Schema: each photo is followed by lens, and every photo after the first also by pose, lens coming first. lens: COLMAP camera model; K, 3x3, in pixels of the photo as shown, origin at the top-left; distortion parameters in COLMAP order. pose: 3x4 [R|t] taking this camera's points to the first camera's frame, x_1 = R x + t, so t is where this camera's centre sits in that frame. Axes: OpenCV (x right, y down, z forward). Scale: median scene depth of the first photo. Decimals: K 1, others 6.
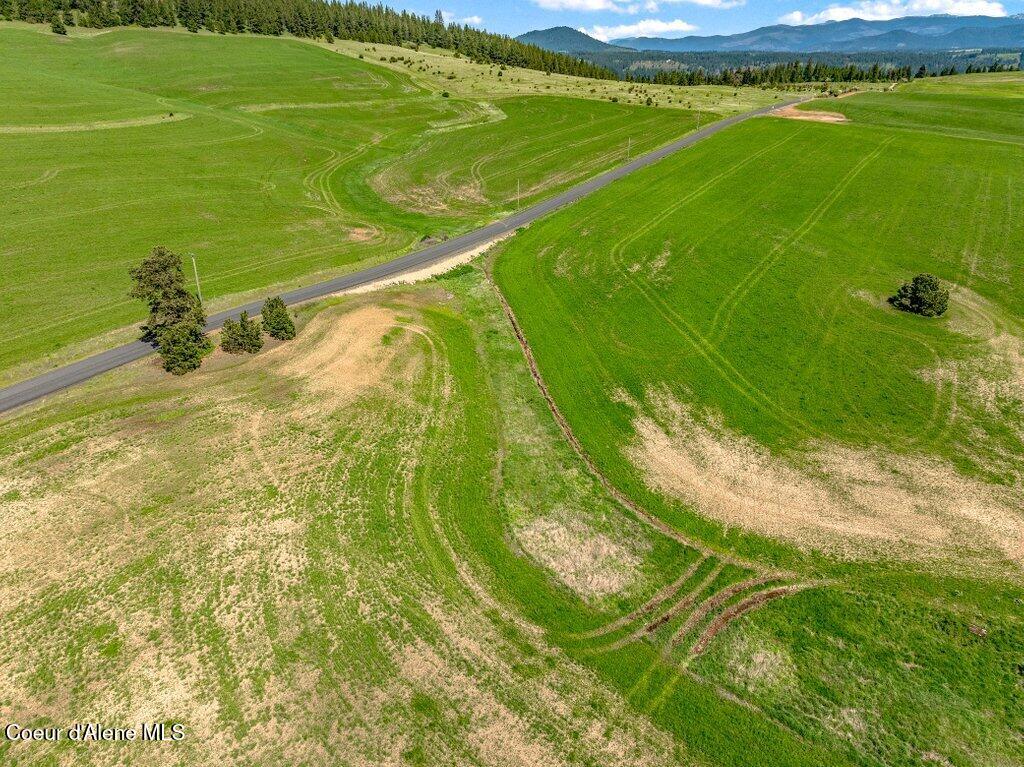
lens RADIAL K [[718.2, 0, 512.0], [0, 718.2, 383.5], [0, 0, 1]] dist [0.037613, 0.023368]
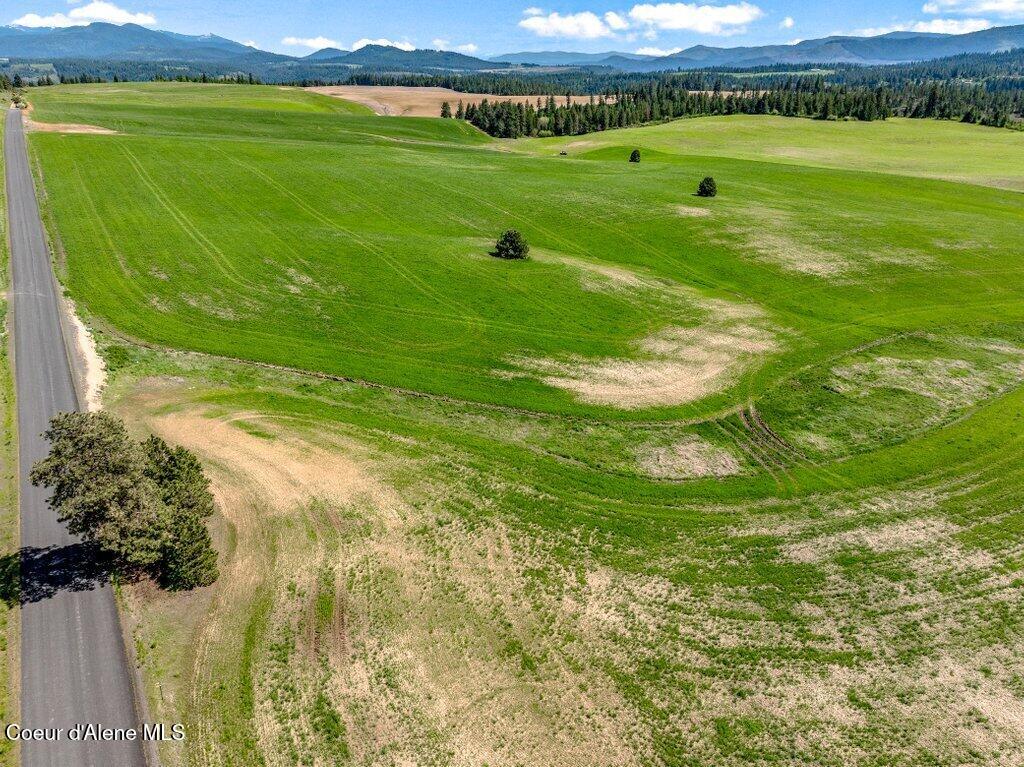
lens RADIAL K [[710.4, 0, 512.4], [0, 710.4, 396.2], [0, 0, 1]] dist [0.038479, 0.019223]
pose [[0.457304, -0.379723, 0.804167, -0.747712], [0.374707, 0.902345, 0.212998, -0.183814], [-0.806516, 0.203922, 0.554931, 0.398669]]
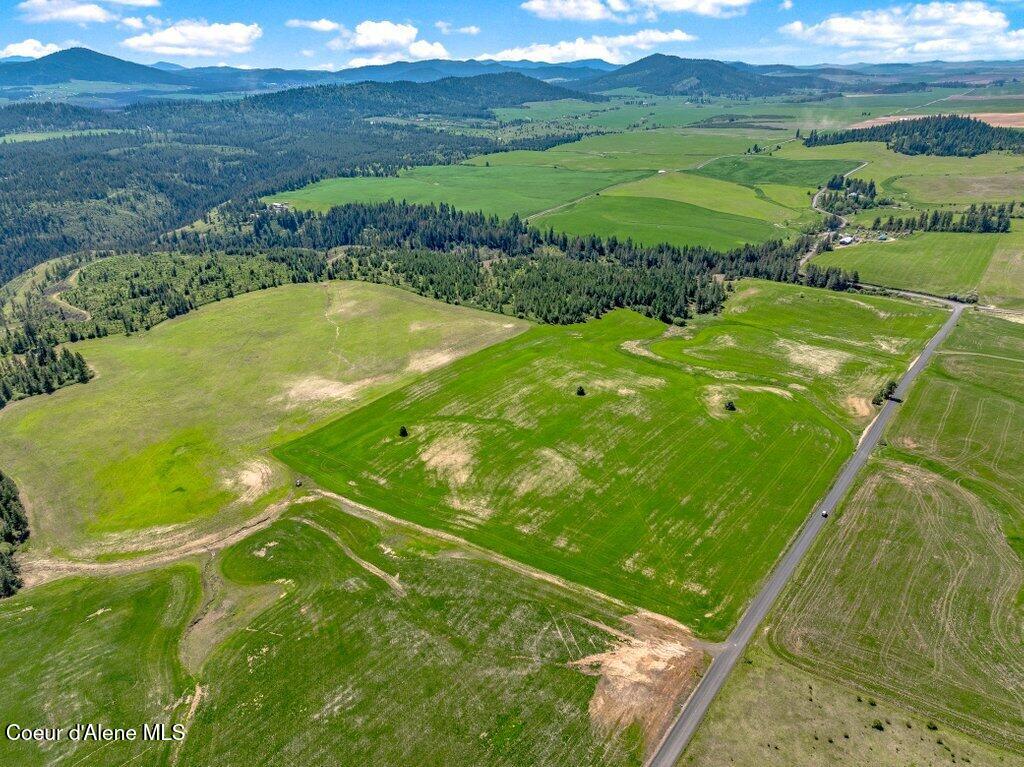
lens RADIAL K [[716.5, 0, 512.0], [0, 716.5, 383.5], [0, 0, 1]] dist [0.043357, 0.007281]
pose [[-0.995151, -0.036827, 0.091207, 1.794289], [0.044545, 0.657995, 0.751703, -4.232731], [-0.087697, 0.752121, -0.653164, 4.649702]]
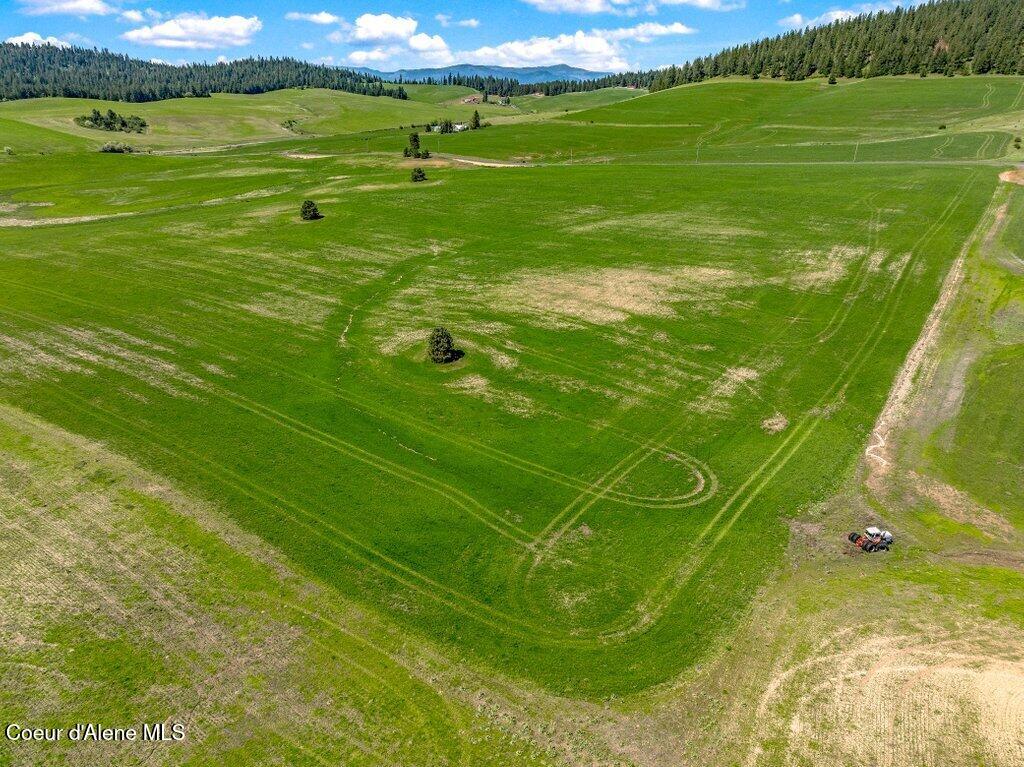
lens RADIAL K [[718.2, 0, 512.0], [0, 718.2, 383.5], [0, 0, 1]] dist [0.037613, 0.023368]
pose [[-0.062450, 0.375971, -0.924525, 4.321508], [-0.421578, 0.829698, 0.365886, -0.786978], [0.904639, 0.412609, 0.106687, 1.693934]]
